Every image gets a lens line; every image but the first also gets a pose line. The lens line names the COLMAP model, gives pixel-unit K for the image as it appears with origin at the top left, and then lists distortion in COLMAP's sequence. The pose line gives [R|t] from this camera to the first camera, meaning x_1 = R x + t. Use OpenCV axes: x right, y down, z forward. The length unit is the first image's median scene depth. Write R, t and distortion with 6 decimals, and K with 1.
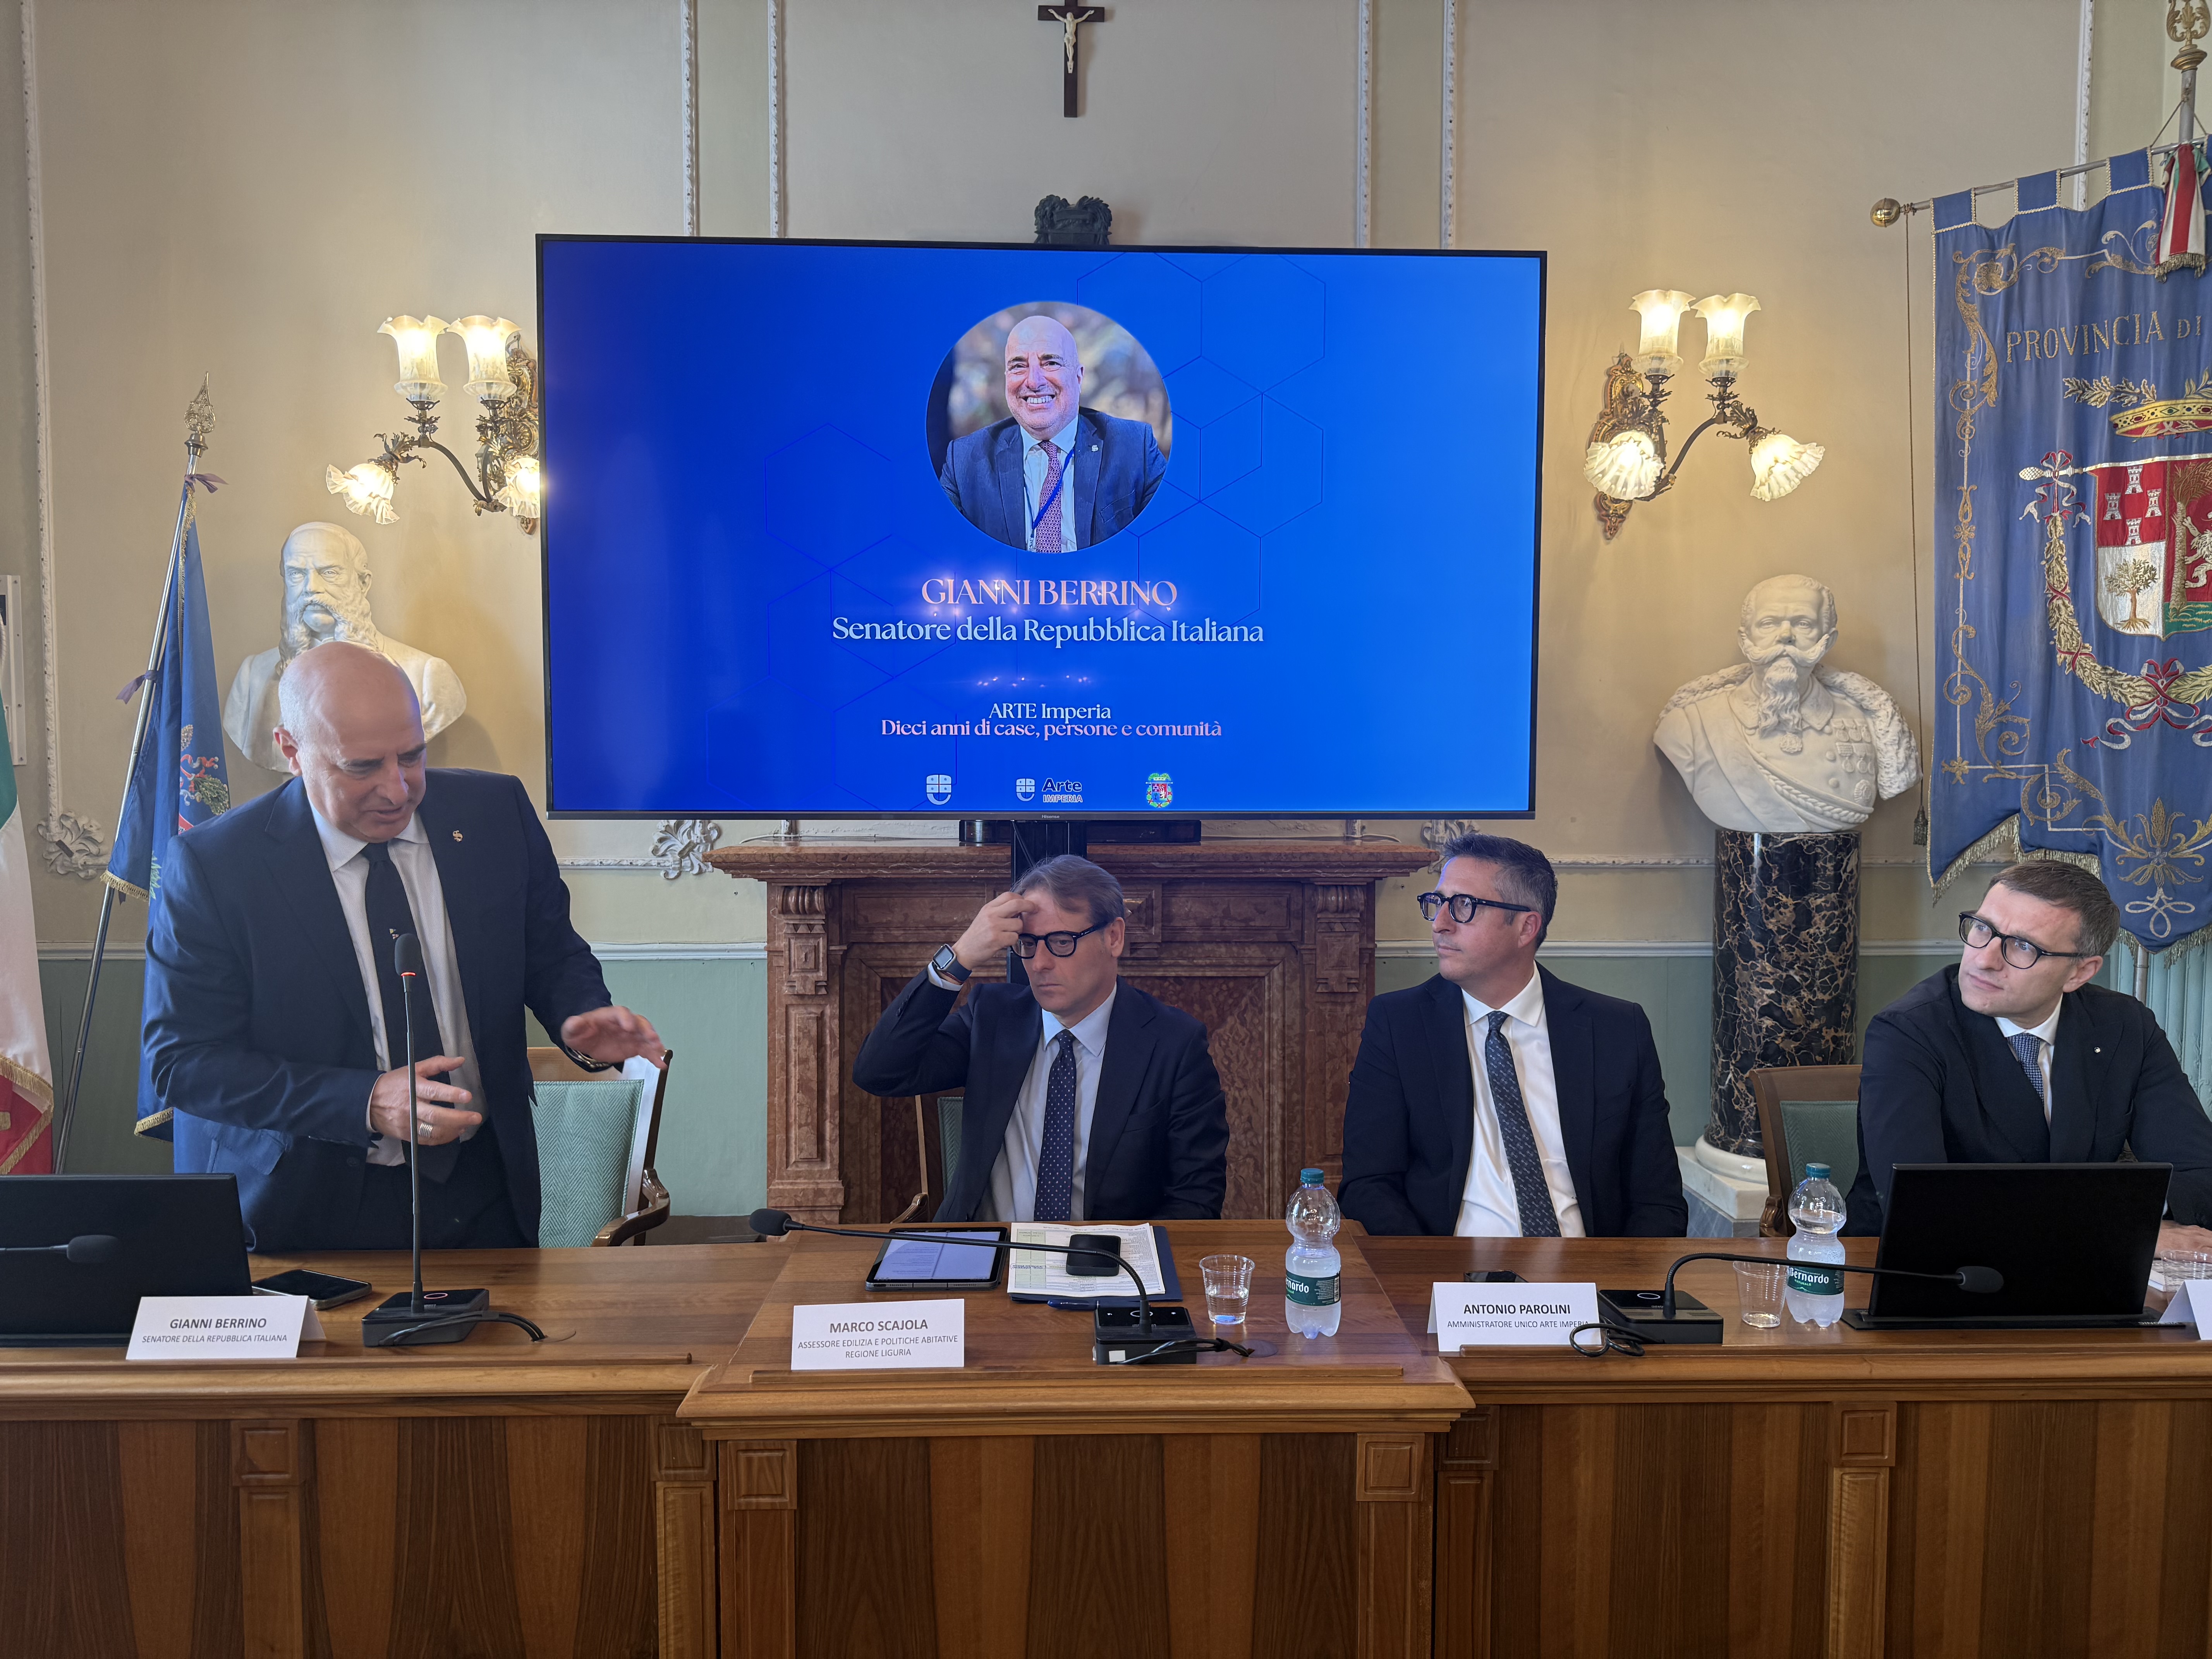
lens RADIAL K [[1572.8, 0, 1117.7], [0, 1572.8, 851.1], [0, 0, 1]] dist [0.027599, -0.036871]
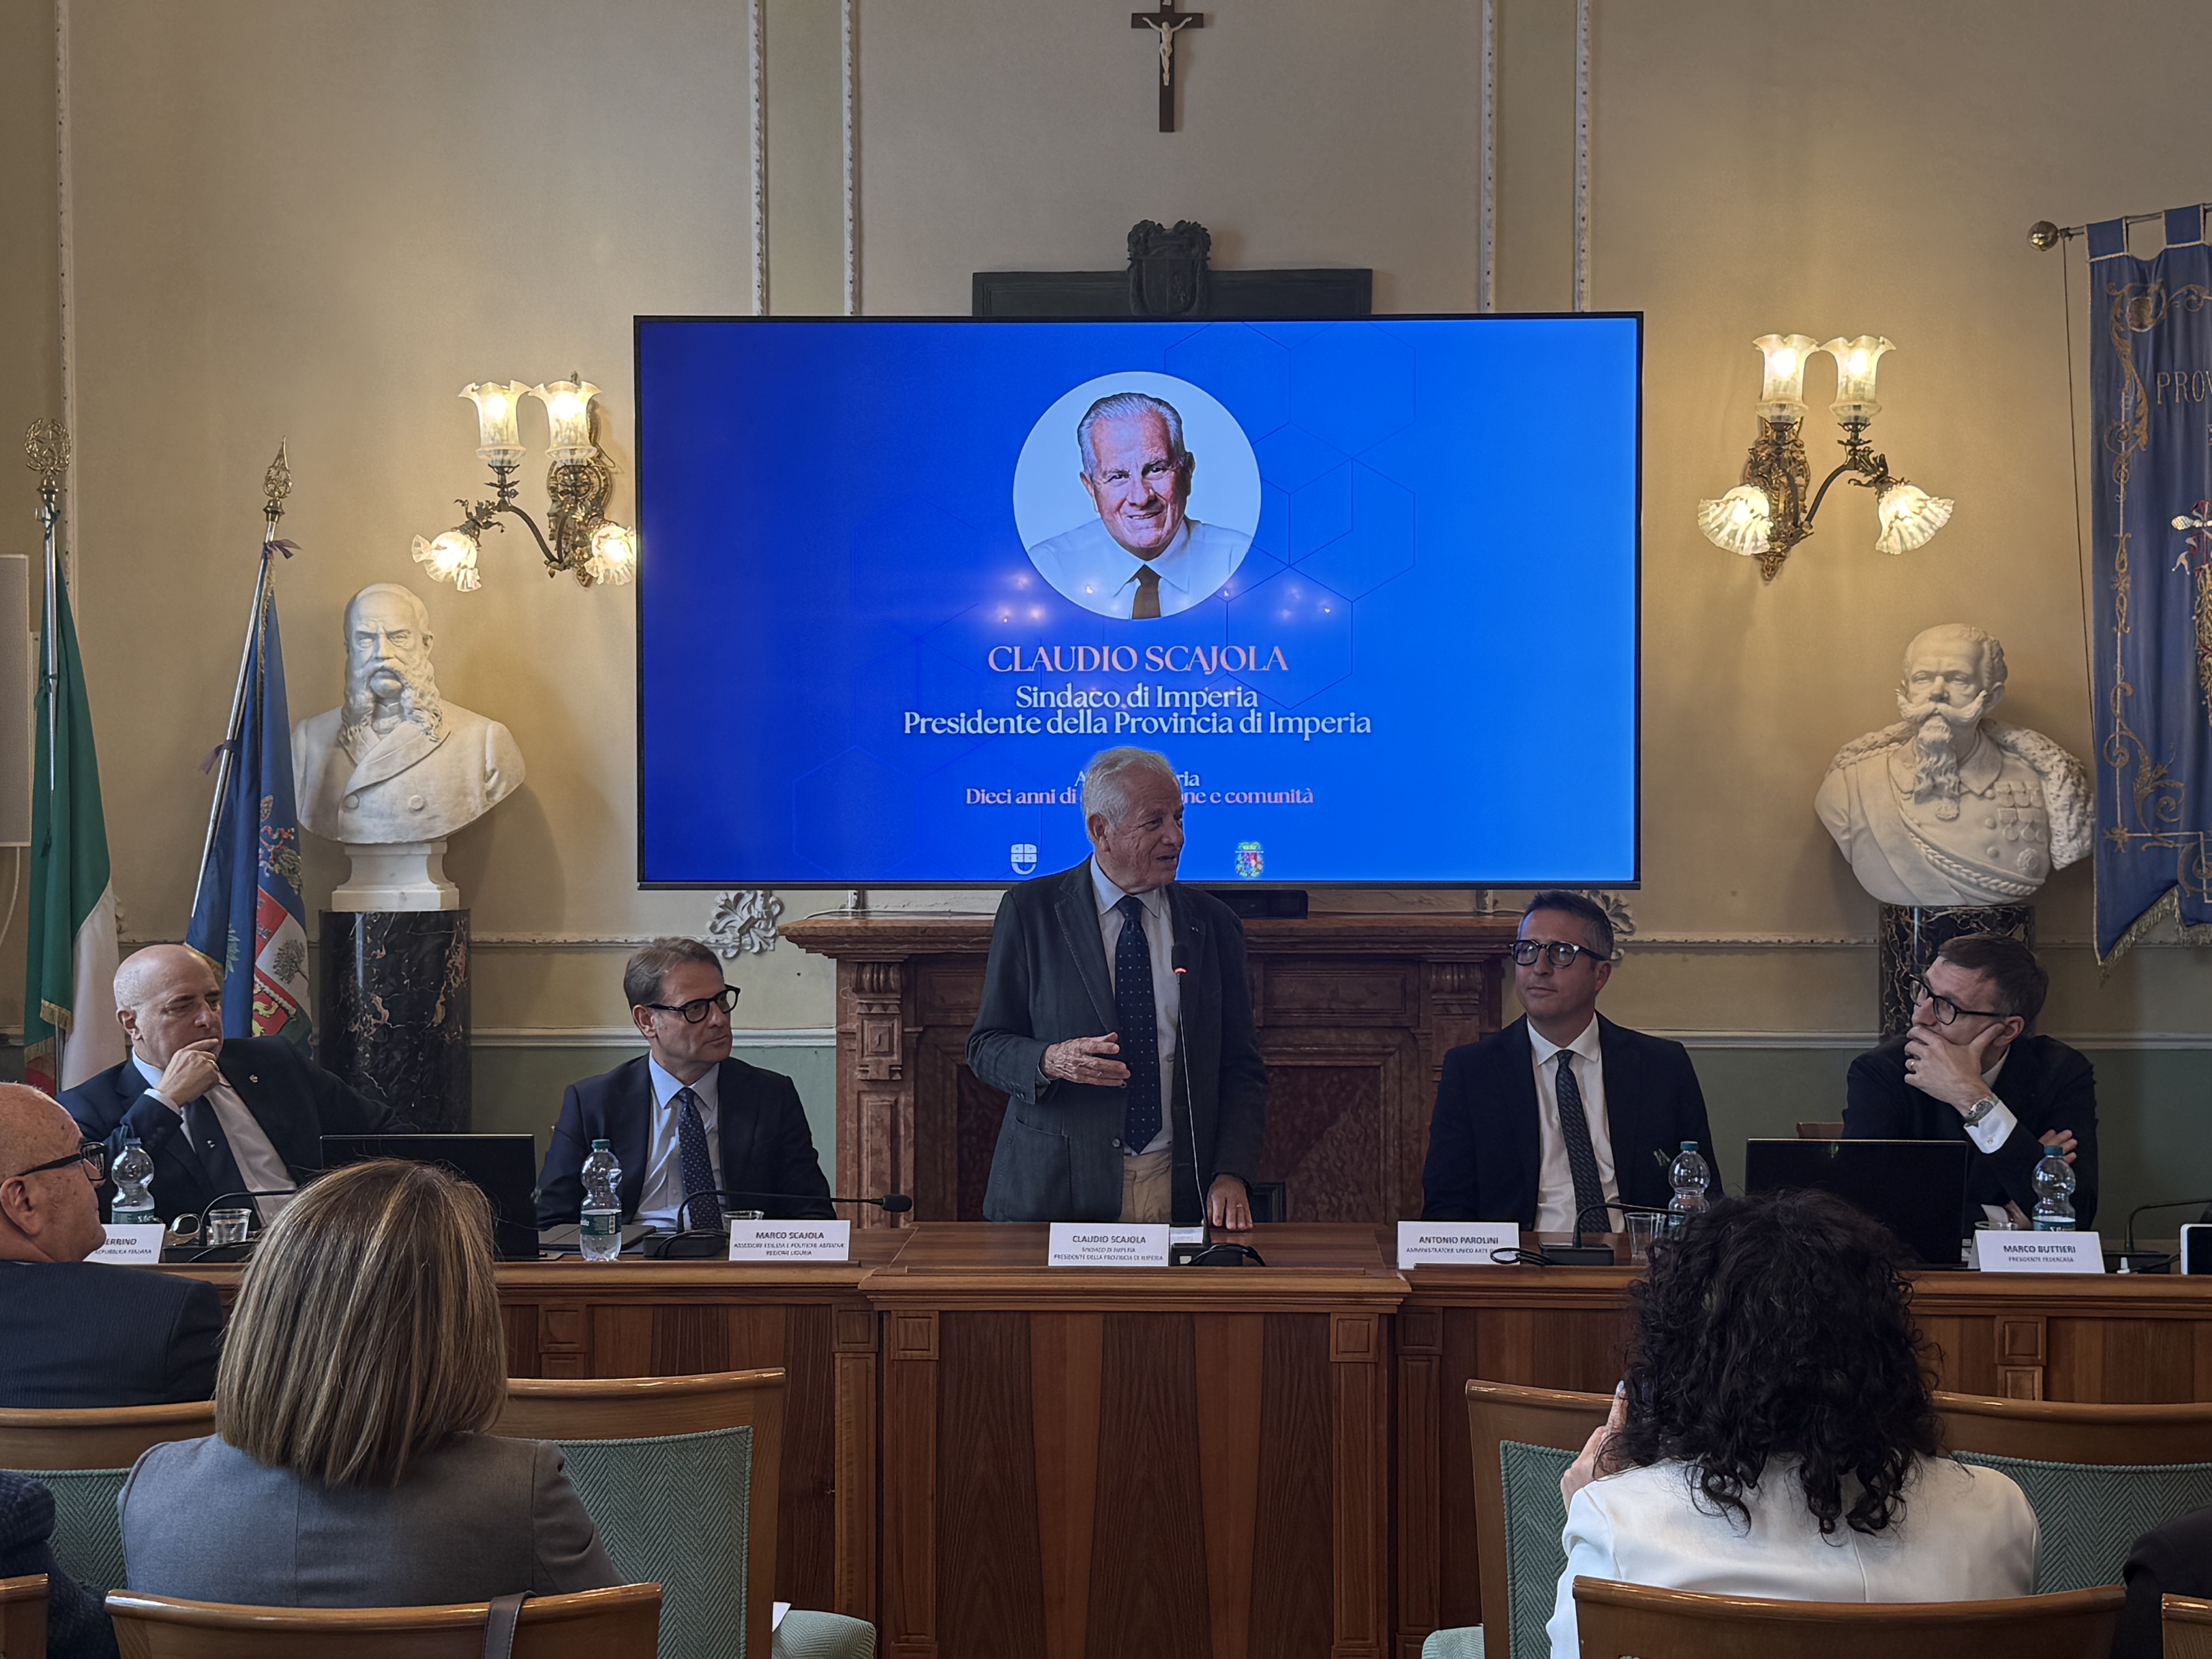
lens RADIAL K [[3065.8, 0, 1127.5], [0, 3065.8, 869.2], [0, 0, 1]] dist [0.124507, 0.000000]
pose [[0.997712, -0.000804, -0.067603, 0.076941], [-0.001708, 0.999310, -0.037099, 0.036401], [0.067586, 0.037130, 0.997022, -0.873648]]
